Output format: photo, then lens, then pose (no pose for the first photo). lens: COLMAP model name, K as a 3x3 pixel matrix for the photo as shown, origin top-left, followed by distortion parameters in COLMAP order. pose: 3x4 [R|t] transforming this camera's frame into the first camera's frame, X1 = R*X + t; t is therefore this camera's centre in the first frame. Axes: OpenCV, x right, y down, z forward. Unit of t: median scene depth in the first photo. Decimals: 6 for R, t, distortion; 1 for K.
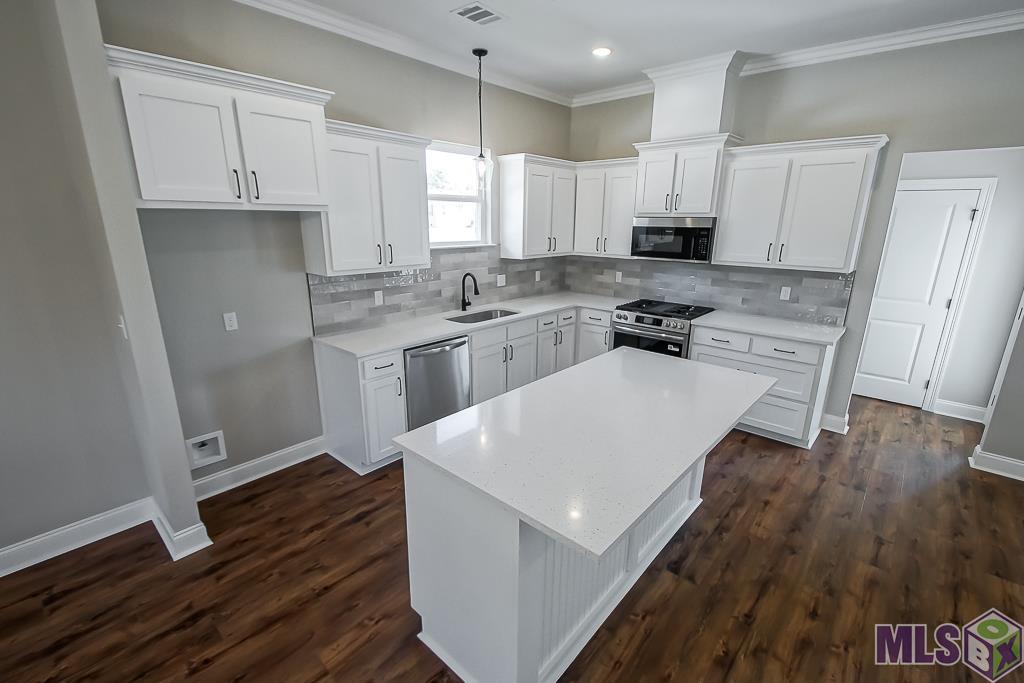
lens RADIAL K [[449.3, 0, 509.2], [0, 449.3, 343.0], [0, 0, 1]] dist [0.000548, 0.000538]
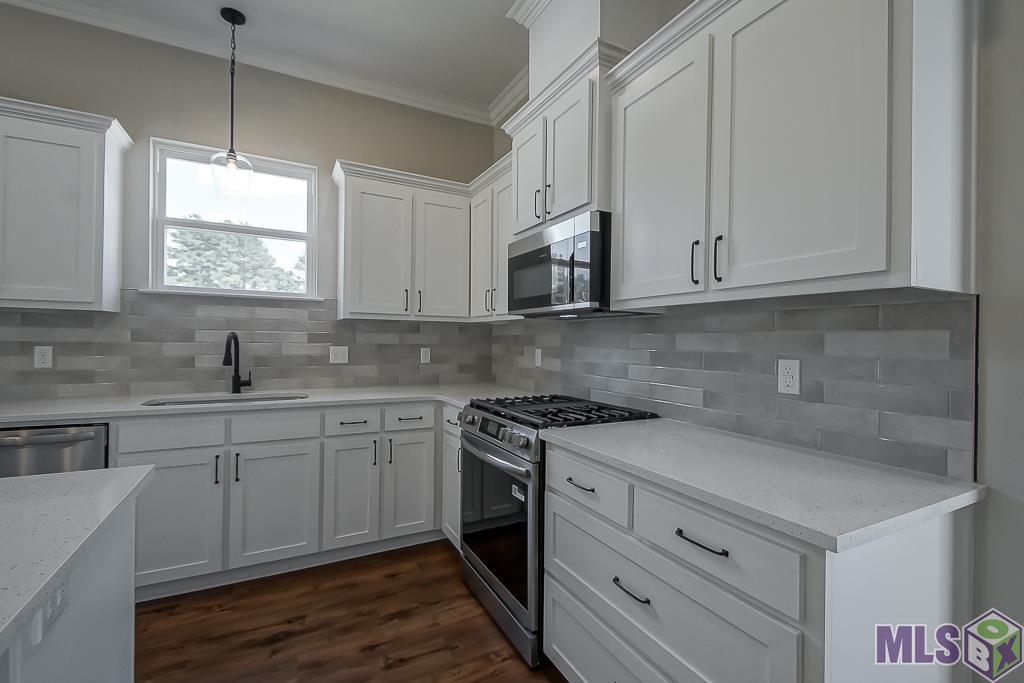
lens RADIAL K [[449.3, 0, 513.1], [0, 449.3, 339.5], [0, 0, 1]] dist [0.000548, 0.000538]
pose [[0.935102, 0.001048, -0.354376, 0.484498], [-0.097399, 0.962244, -0.254165, -0.020319], [0.340730, 0.272186, 0.899899, 0.524824]]
